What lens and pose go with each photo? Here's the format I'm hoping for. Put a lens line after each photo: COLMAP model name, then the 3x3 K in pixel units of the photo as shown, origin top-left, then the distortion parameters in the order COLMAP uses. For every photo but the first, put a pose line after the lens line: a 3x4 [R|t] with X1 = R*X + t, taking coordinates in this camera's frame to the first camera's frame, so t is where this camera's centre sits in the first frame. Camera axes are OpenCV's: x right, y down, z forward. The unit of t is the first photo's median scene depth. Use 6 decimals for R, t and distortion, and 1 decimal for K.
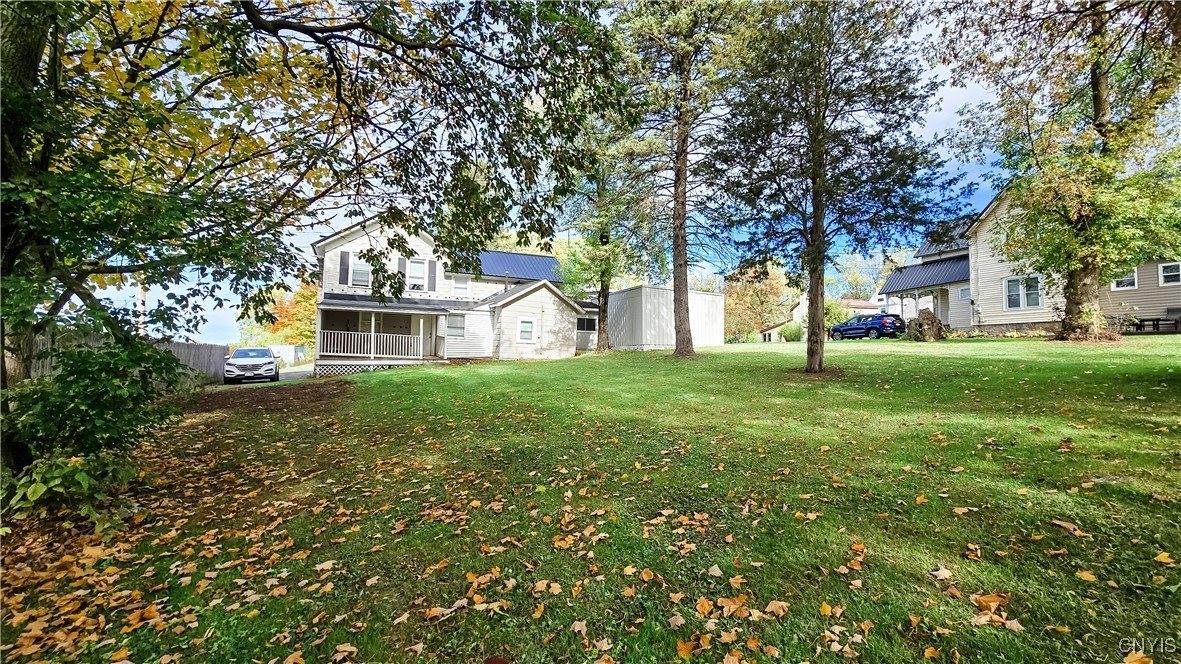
lens RADIAL K [[488.3, 0, 590.5], [0, 488.3, 332.0], [0, 0, 1]] dist [-0.002394, -0.000074]
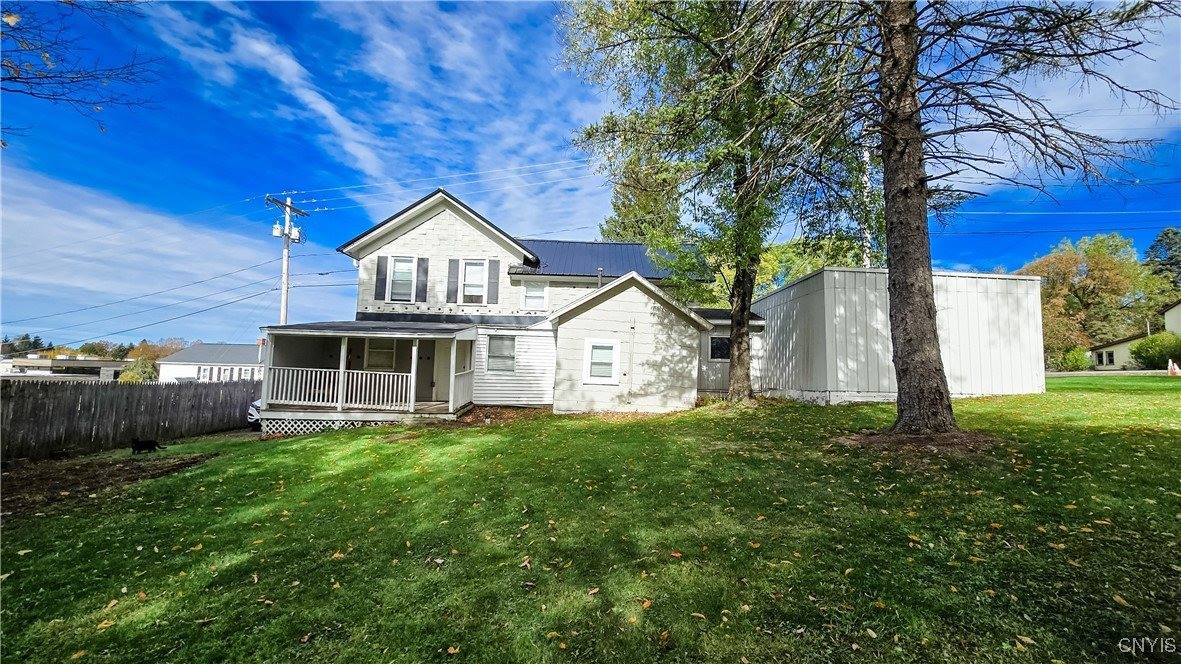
lens RADIAL K [[488.3, 0, 590.5], [0, 488.3, 332.0], [0, 0, 1]] dist [-0.002394, -0.000074]
pose [[0.901760, -0.027637, -0.431353, 0.103810], [0.010838, 0.999086, -0.041356, -0.014272], [0.432101, 0.032618, 0.901235, 0.464560]]
